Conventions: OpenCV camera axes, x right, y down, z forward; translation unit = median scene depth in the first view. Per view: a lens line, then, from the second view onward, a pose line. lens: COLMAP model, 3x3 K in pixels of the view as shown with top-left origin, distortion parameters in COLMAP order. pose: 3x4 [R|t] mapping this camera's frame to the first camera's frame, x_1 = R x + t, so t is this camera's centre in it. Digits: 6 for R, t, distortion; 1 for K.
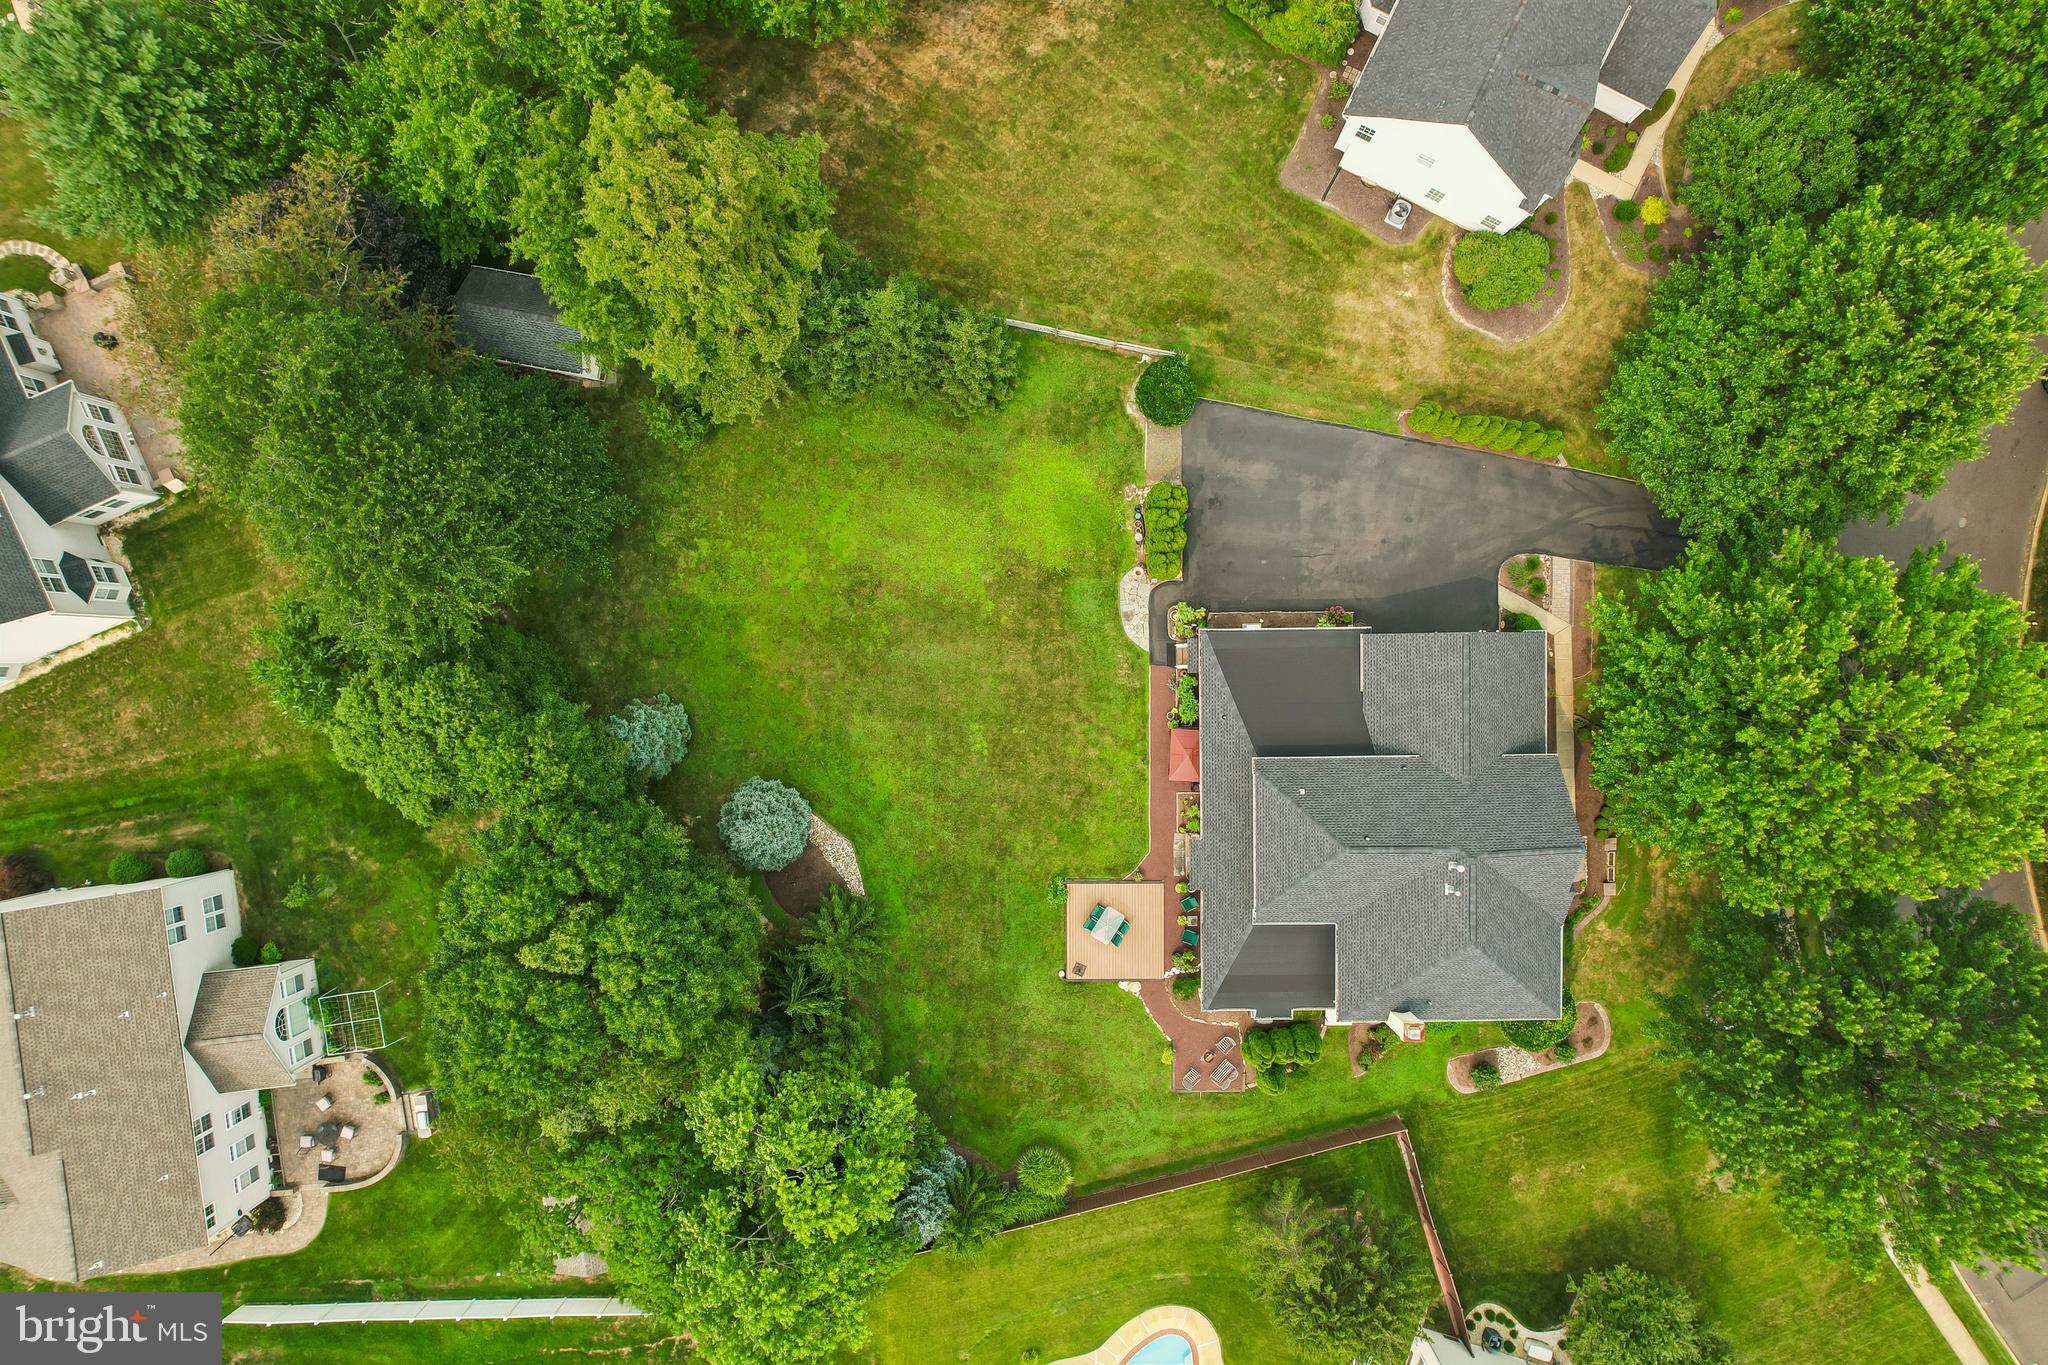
lens RADIAL K [[1308.5, 0, 1024.0], [0, 1308.5, 682.5], [0, 0, 1]] dist [-0.056707, 0.040683]
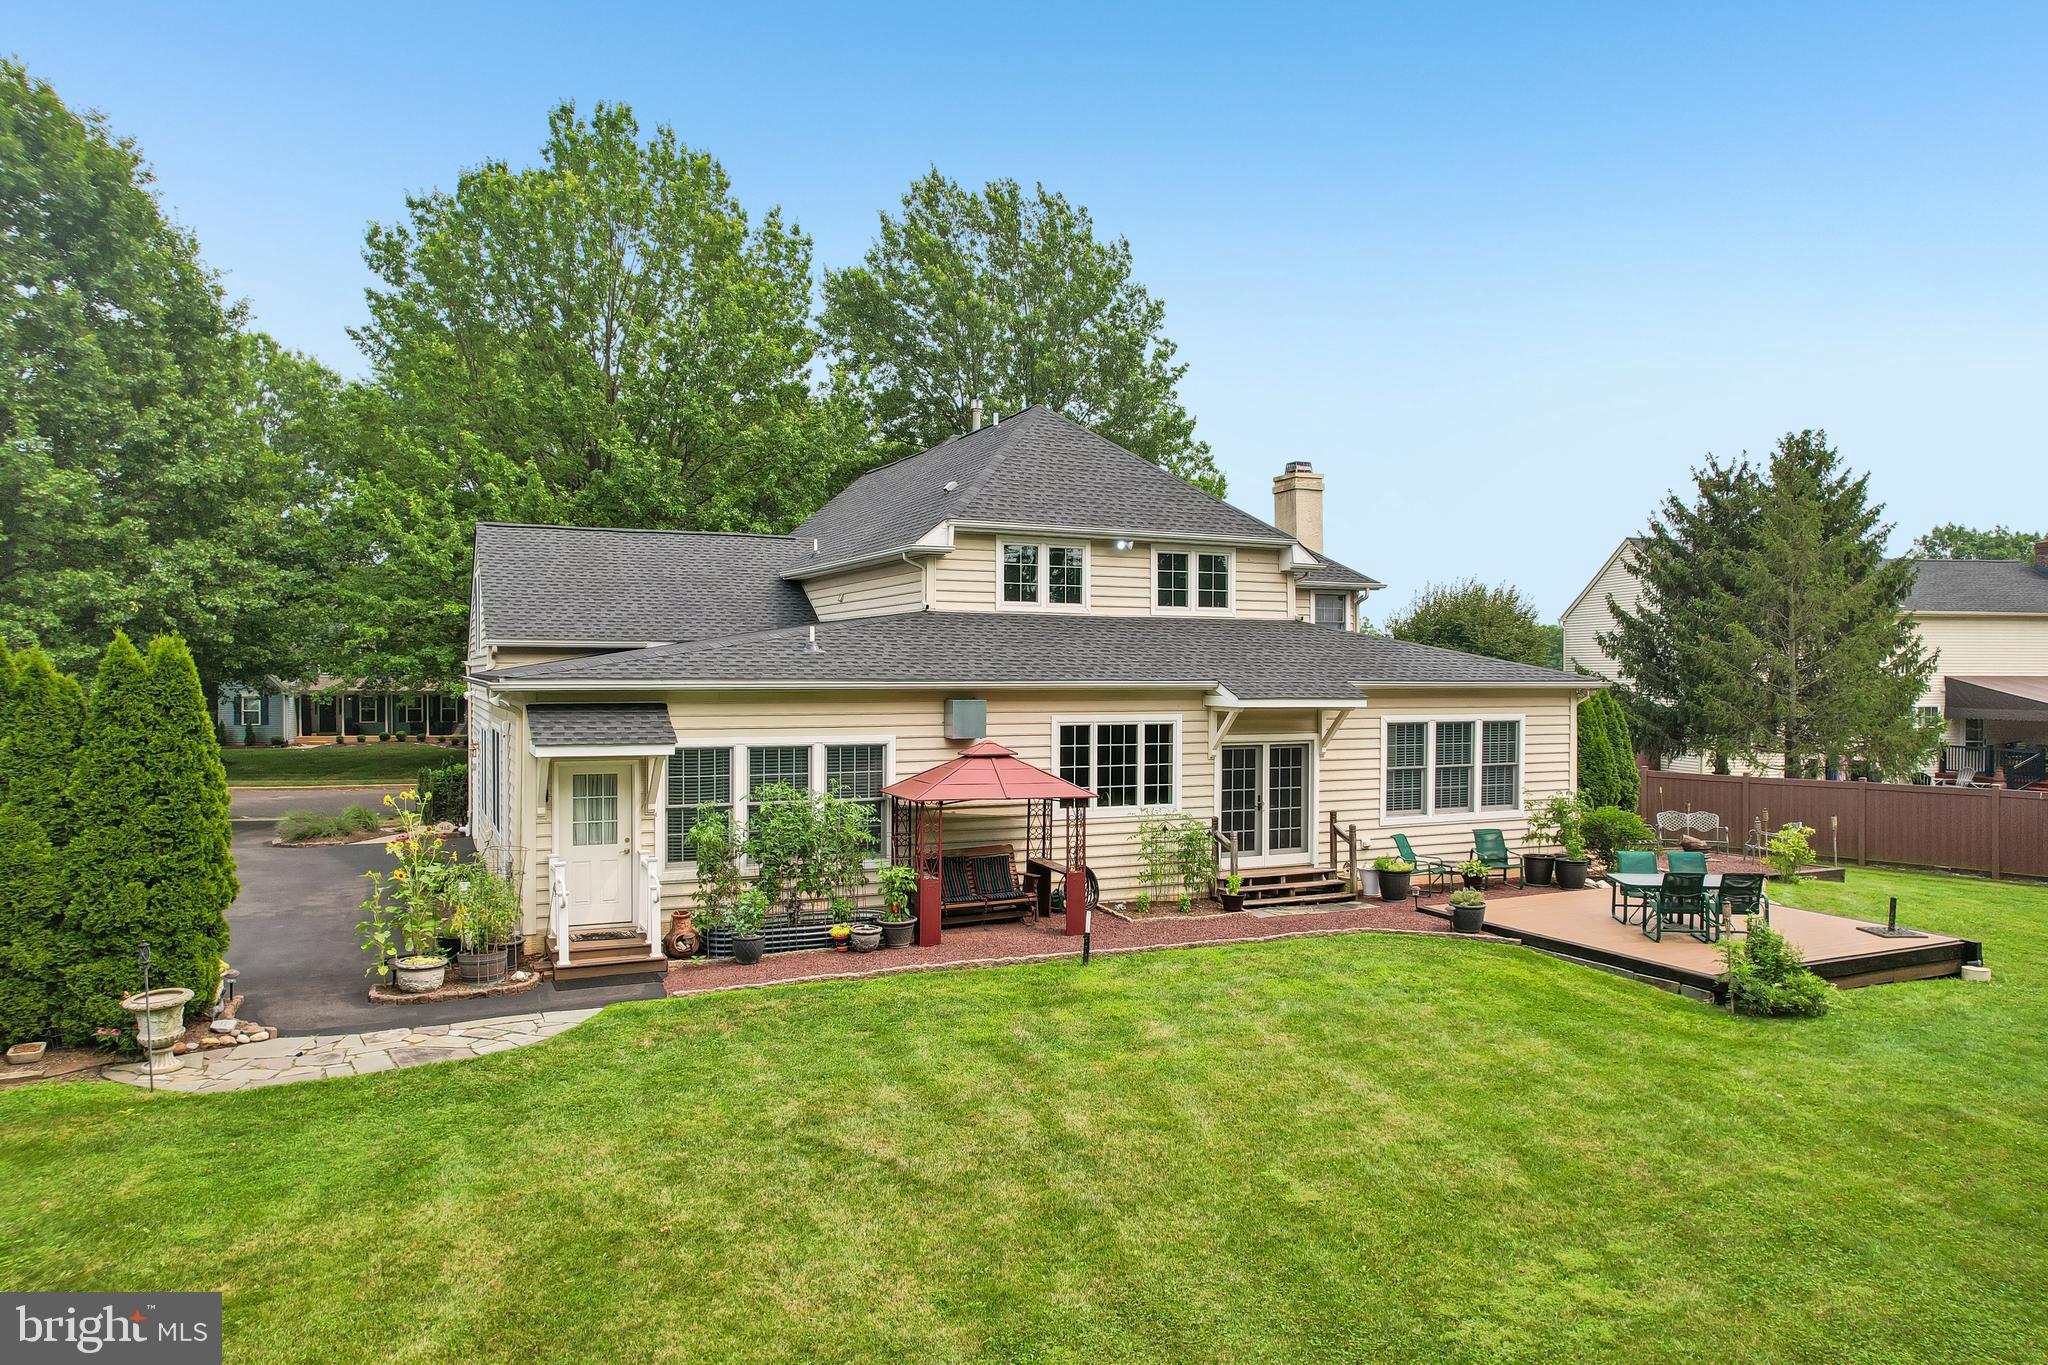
lens RADIAL K [[1325.3, 0, 1024.0], [0, 1325.3, 682.5], [0, 0, 1]] dist [-0.055382, 0.044090]
pose [[-0.413794, -0.014233, 0.910259, -0.123428], [0.910187, -0.026580, 0.413345, -0.048225], [0.018311, 0.999545, 0.023953, 0.944233]]
